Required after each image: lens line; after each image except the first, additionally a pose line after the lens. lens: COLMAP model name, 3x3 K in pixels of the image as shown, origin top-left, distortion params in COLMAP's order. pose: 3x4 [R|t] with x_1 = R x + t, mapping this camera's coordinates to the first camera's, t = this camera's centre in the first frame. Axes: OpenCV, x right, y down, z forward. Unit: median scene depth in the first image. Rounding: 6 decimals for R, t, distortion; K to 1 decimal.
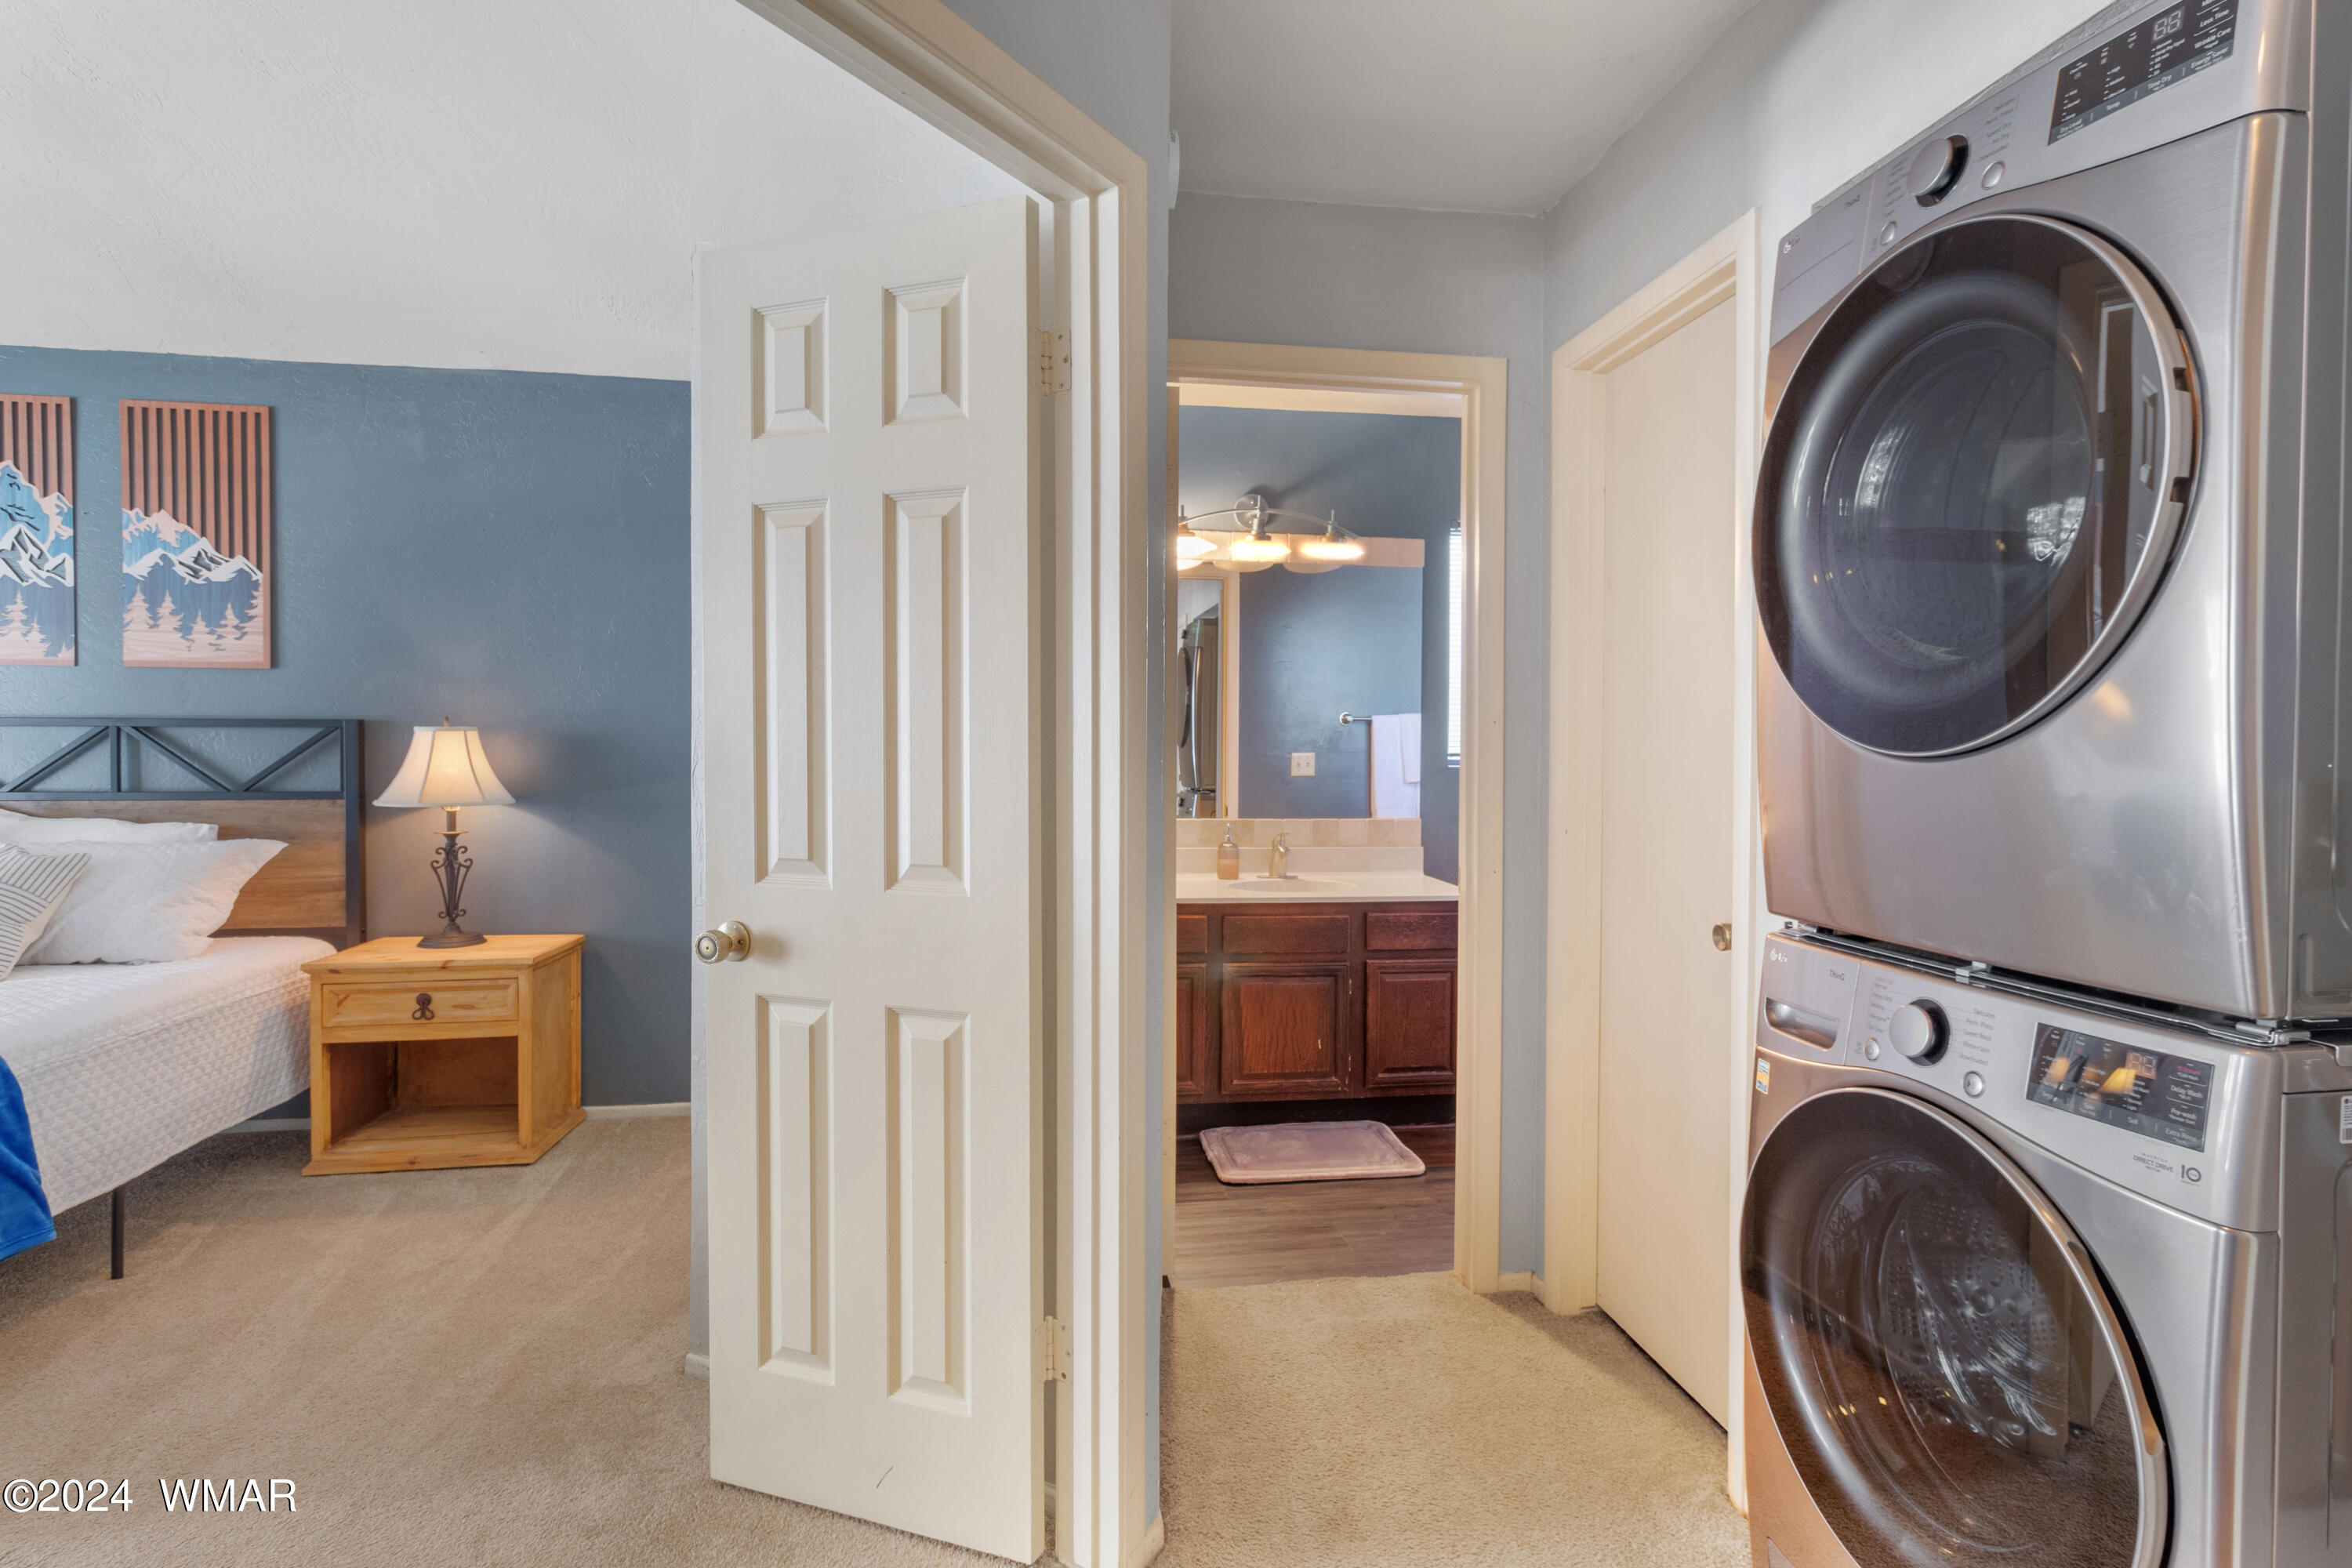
lens RADIAL K [[1209.6, 0, 1209.6], [0, 1209.6, 757.3], [0, 0, 1]] dist [0.004544, -0.000566]
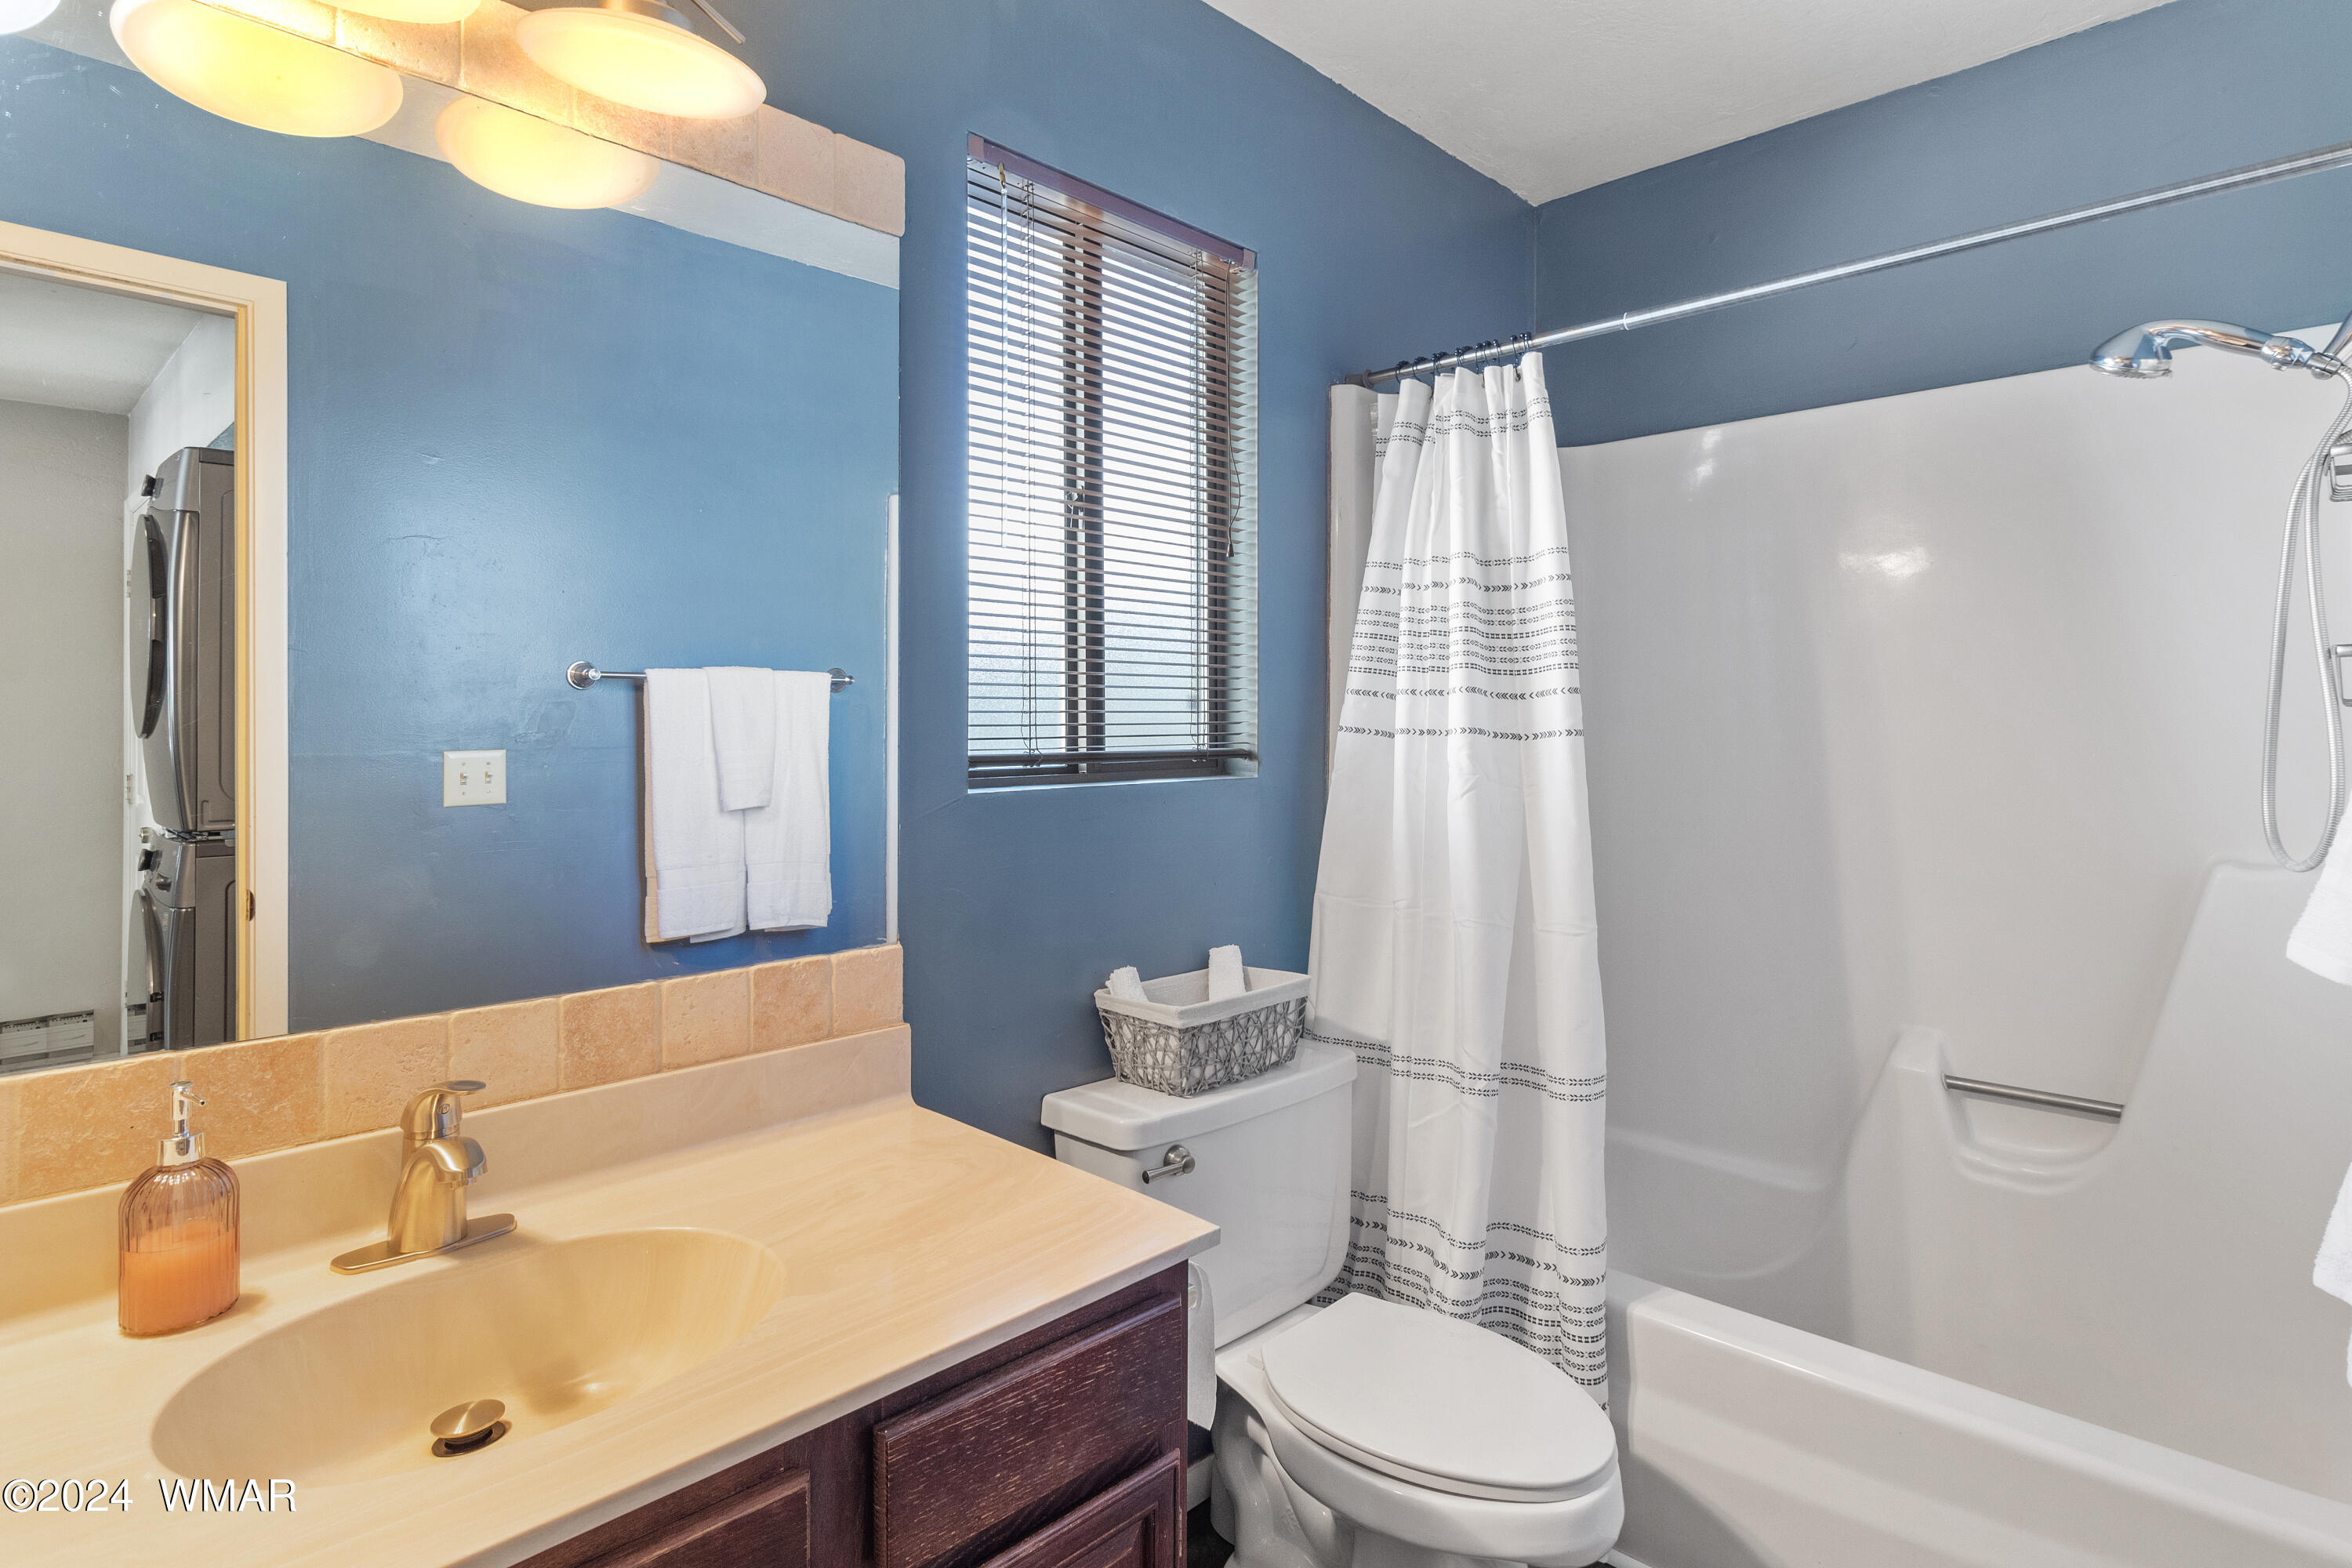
lens RADIAL K [[1209.6, 0, 1209.6], [0, 1209.6, 757.3], [0, 0, 1]] dist [0.004544, -0.000566]
pose [[0.794794, -0.016488, 0.606655, 0.023673], [0.004481, 0.999763, 0.021301, -0.009540], [-0.606863, -0.014211, 0.794680, 0.500448]]
